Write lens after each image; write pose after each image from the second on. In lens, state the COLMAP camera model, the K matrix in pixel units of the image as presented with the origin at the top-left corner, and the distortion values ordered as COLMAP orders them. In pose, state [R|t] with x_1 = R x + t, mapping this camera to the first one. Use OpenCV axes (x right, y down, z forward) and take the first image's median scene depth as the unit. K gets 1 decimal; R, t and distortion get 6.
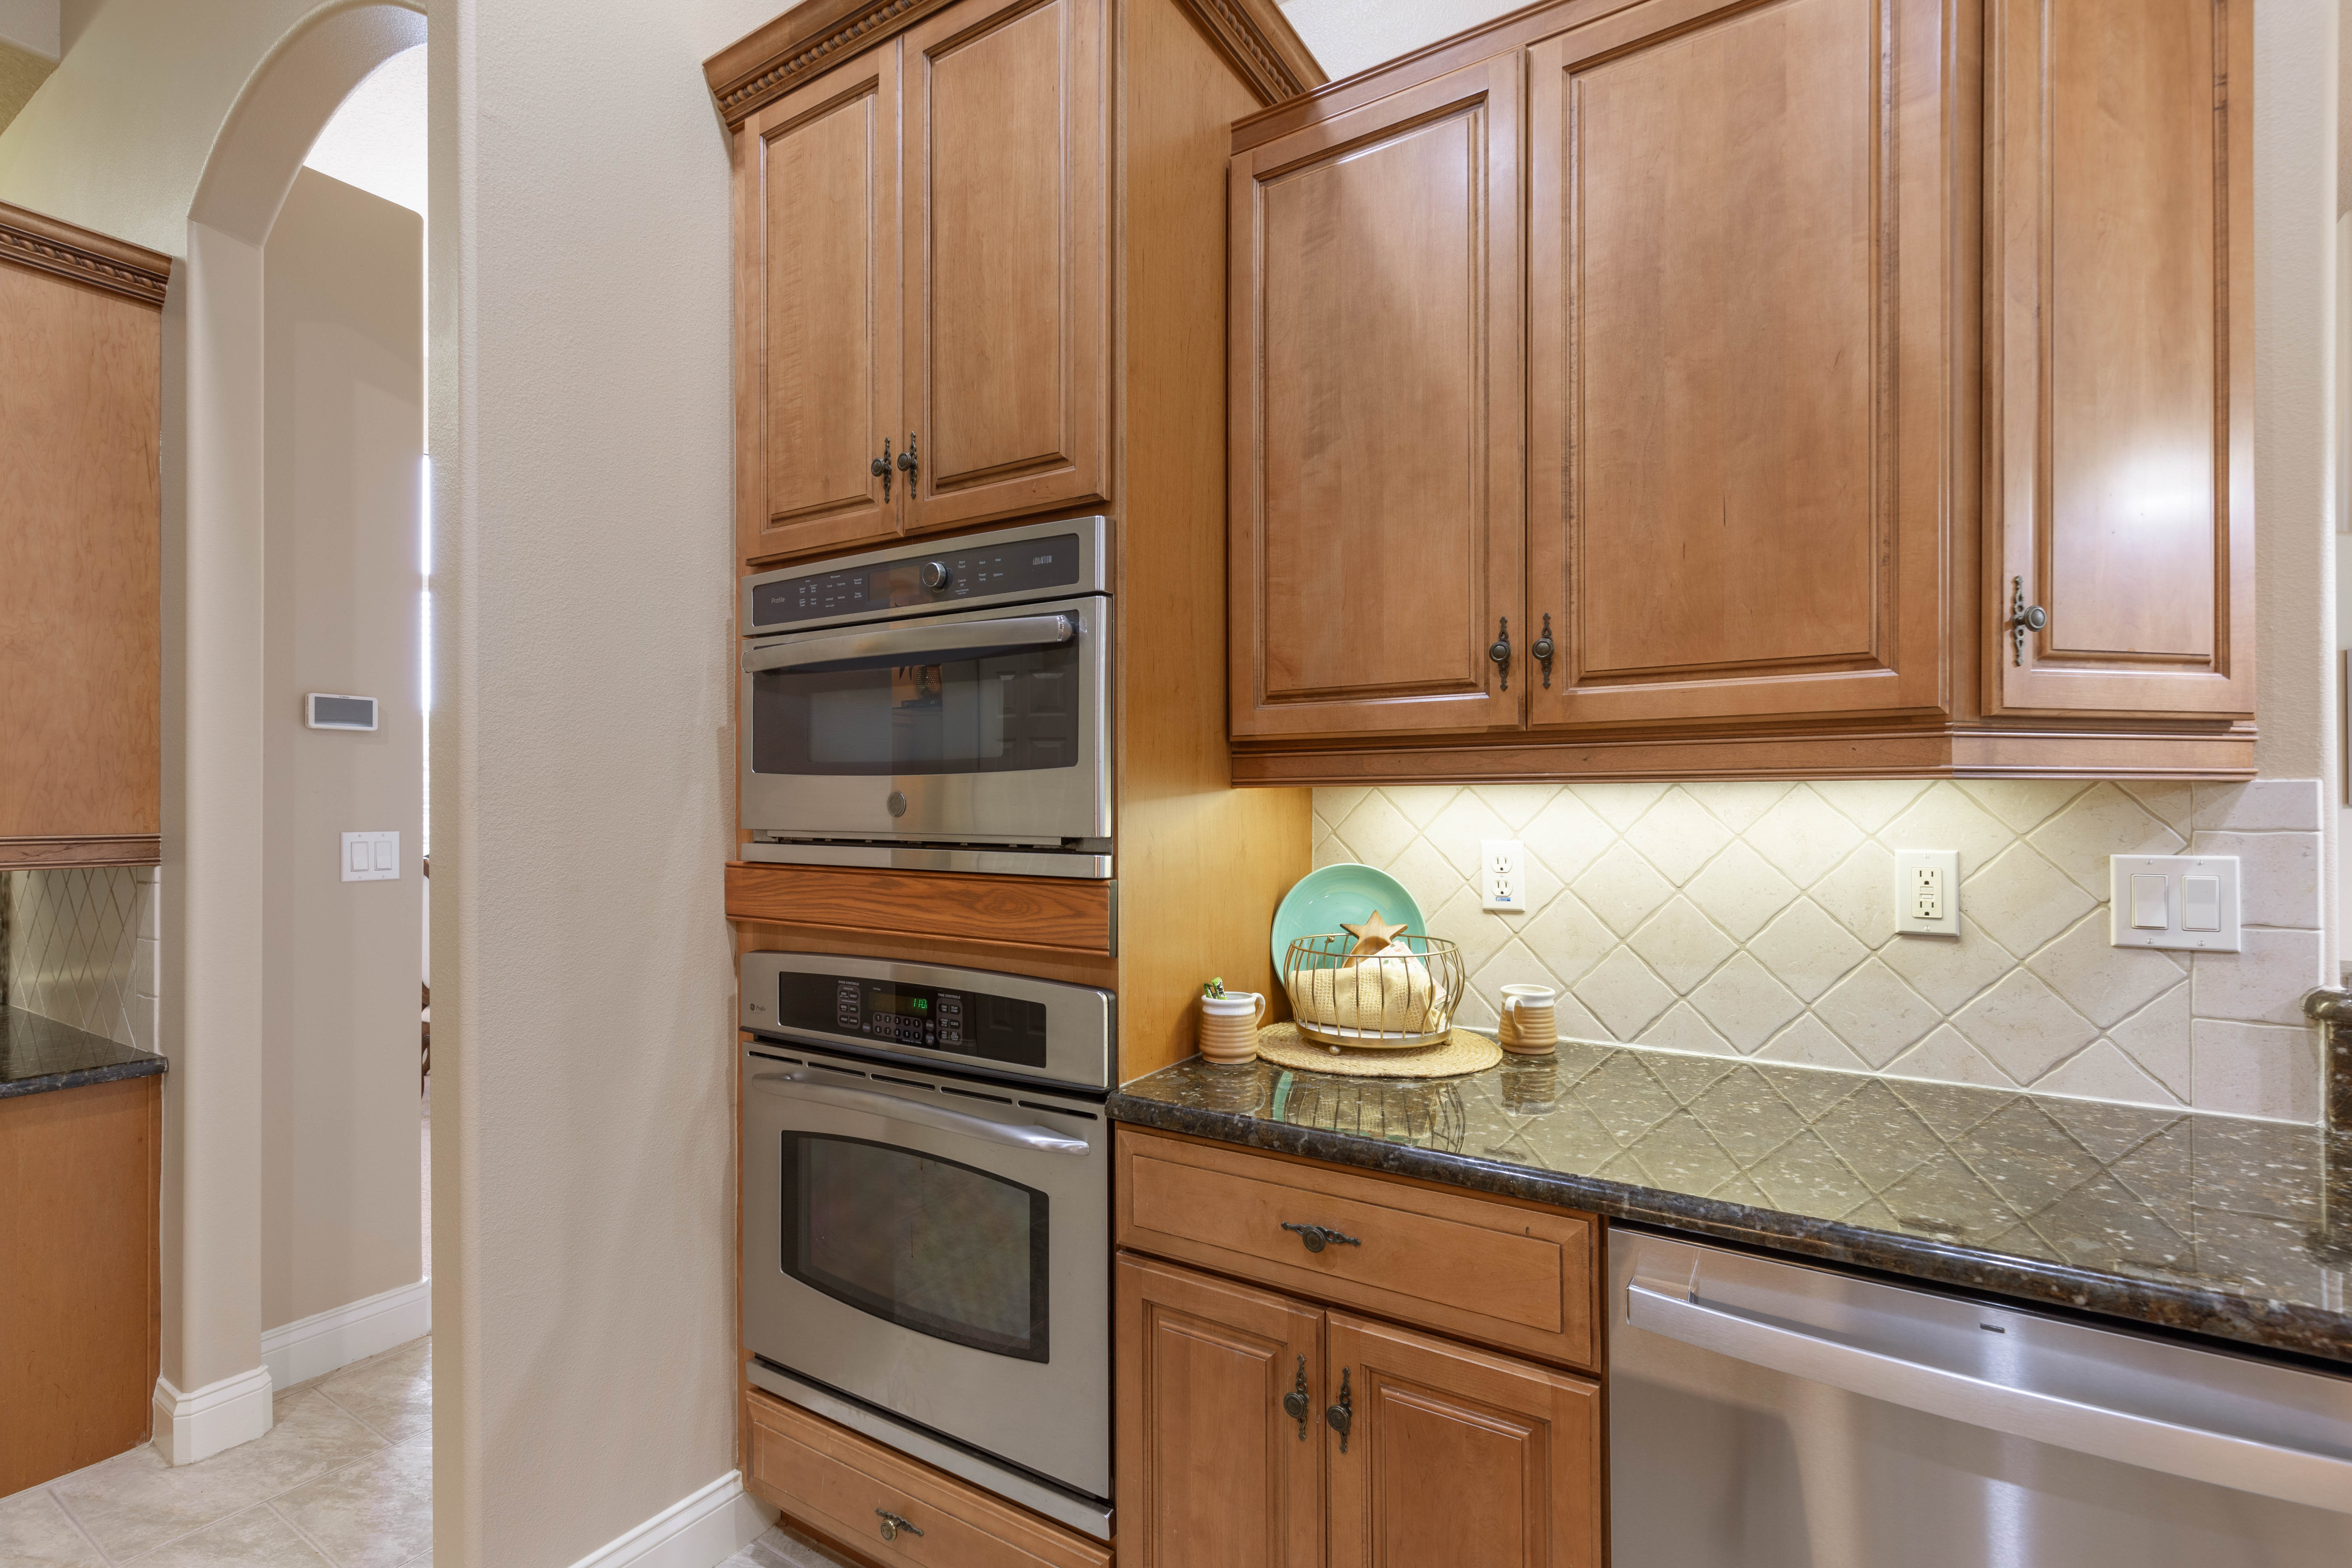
lens RADIAL K [[1076.6, 0, 1181.0], [0, 1076.6, 793.8], [0, 0, 1]] dist [0.007783, 0.000514]
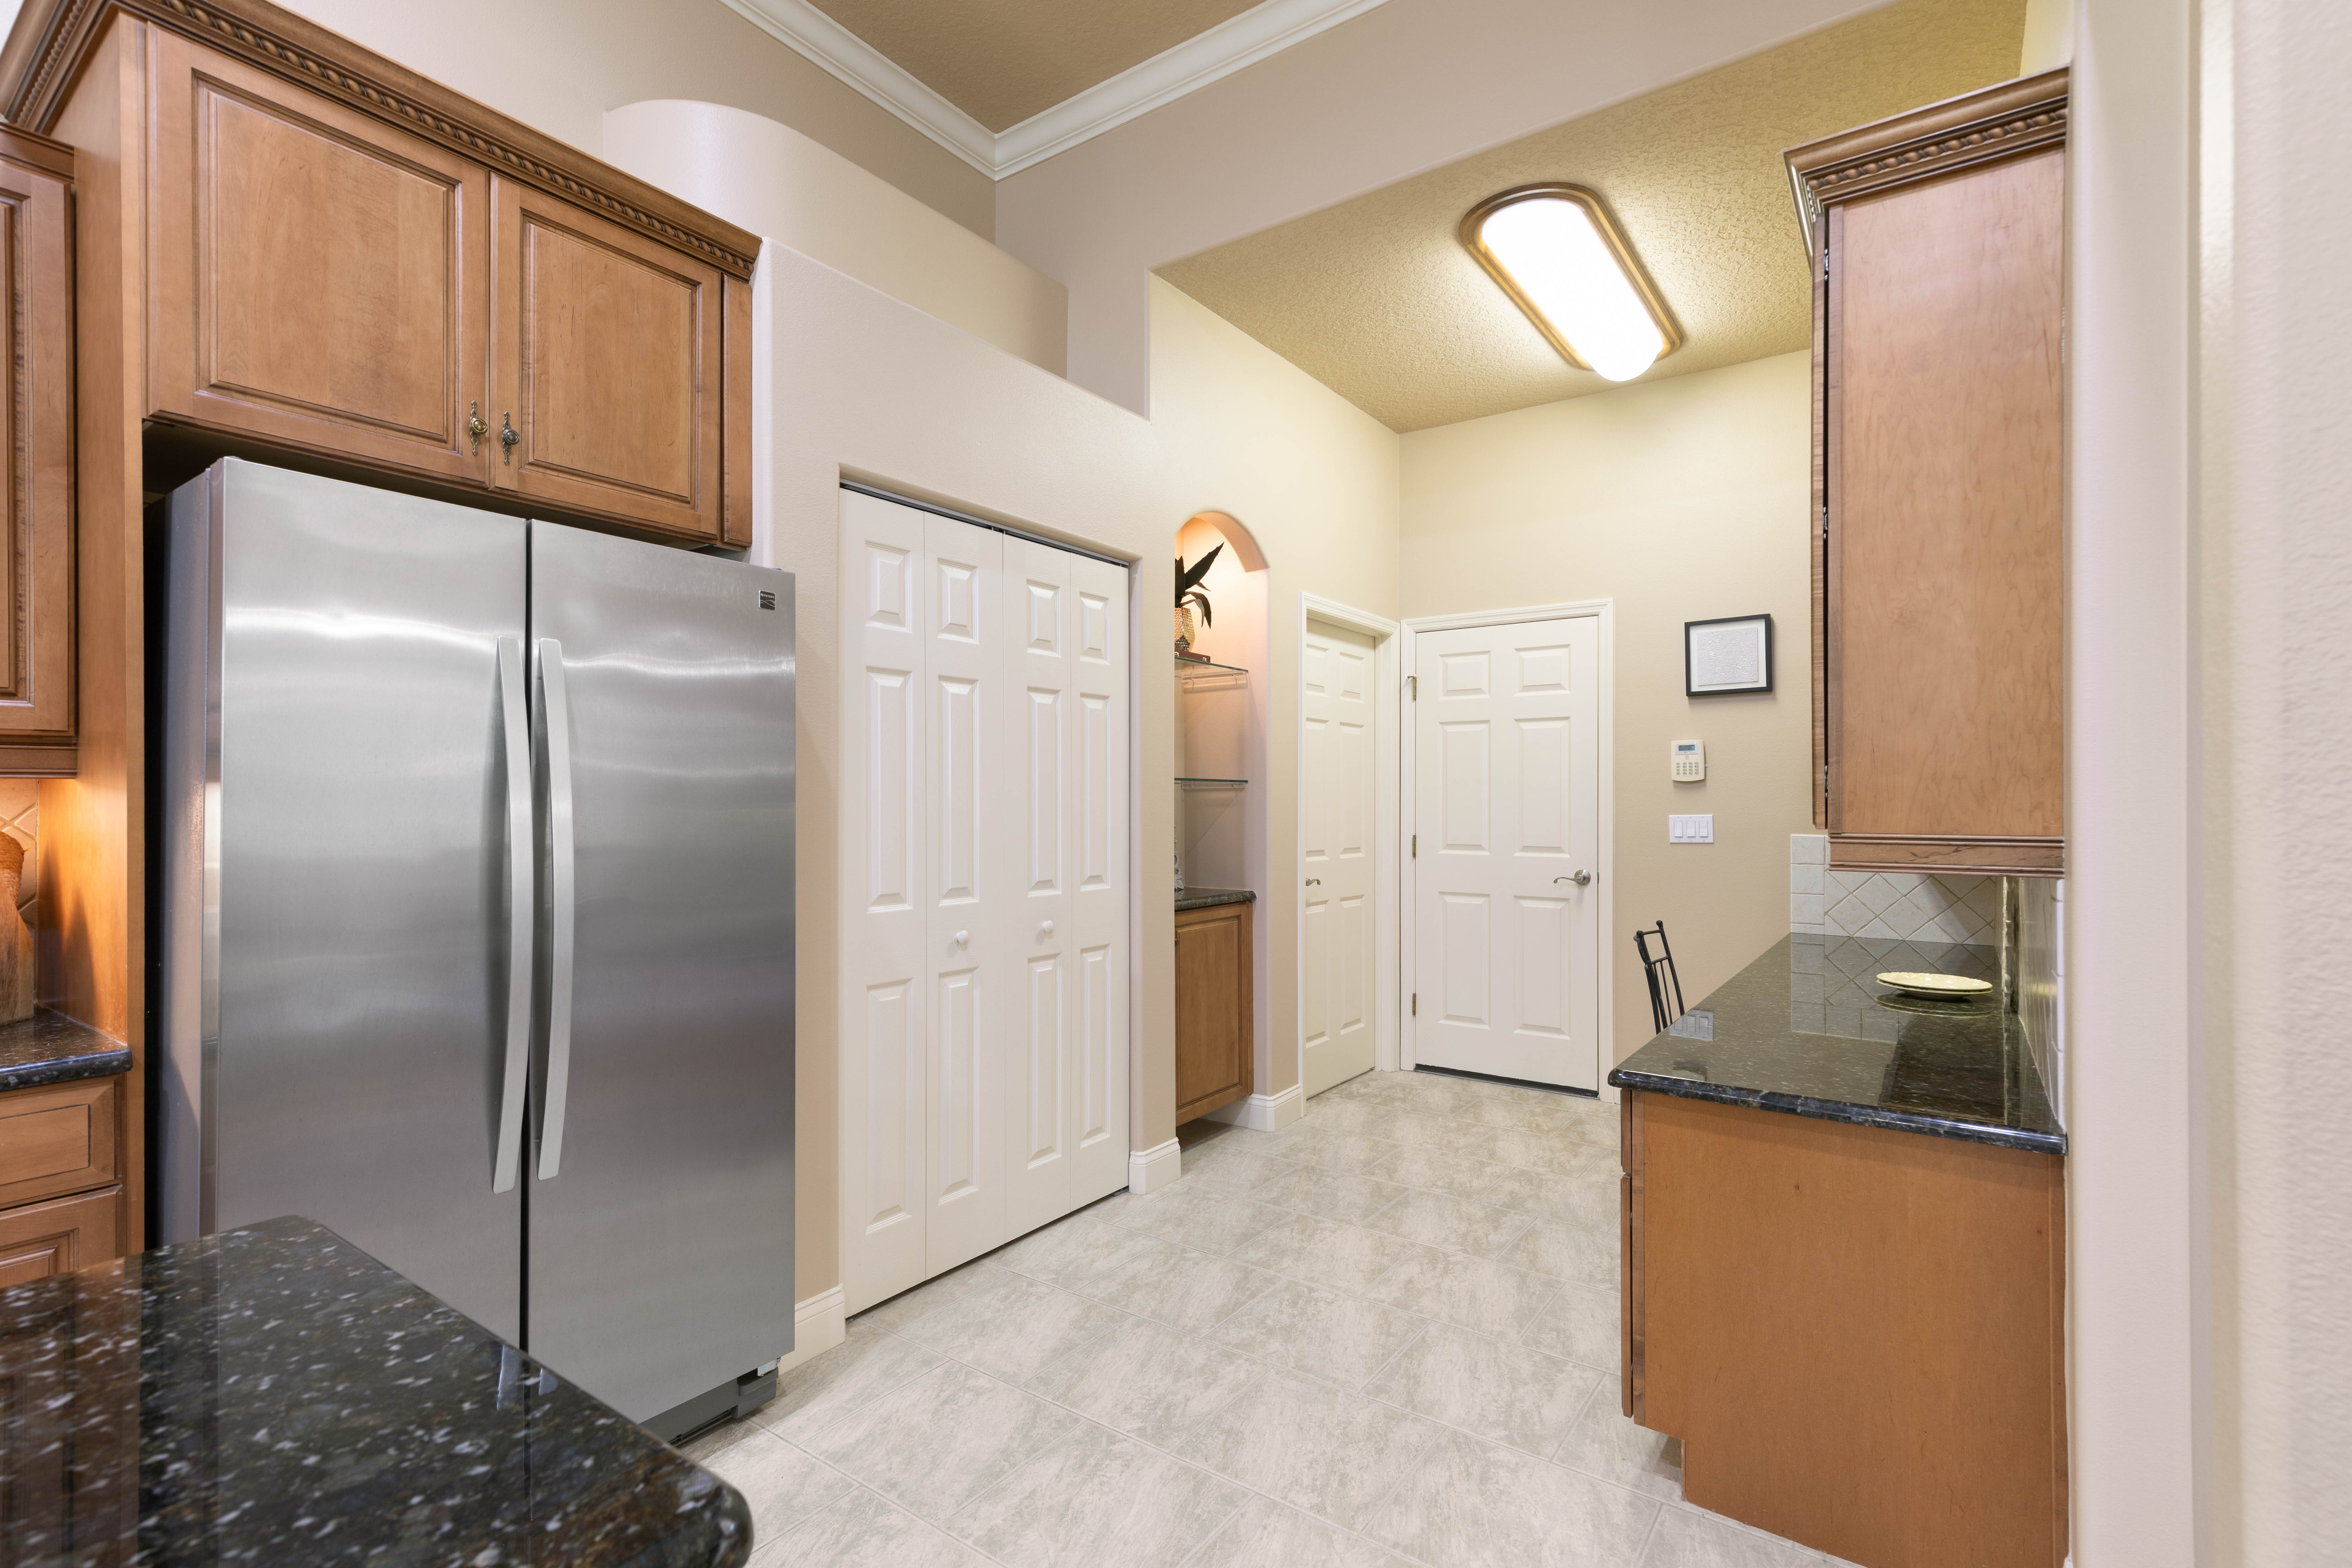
lens RADIAL K [[1076.6, 0, 1179.9], [0, 1076.6, 794.7], [0, 0, 1]] dist [0.007783, 0.000514]
pose [[-0.049089, -0.002431, -0.998791, -0.157999], [0.007597, 0.999967, -0.002808, 0.004583], [0.998765, -0.007726, -0.049069, 0.432011]]
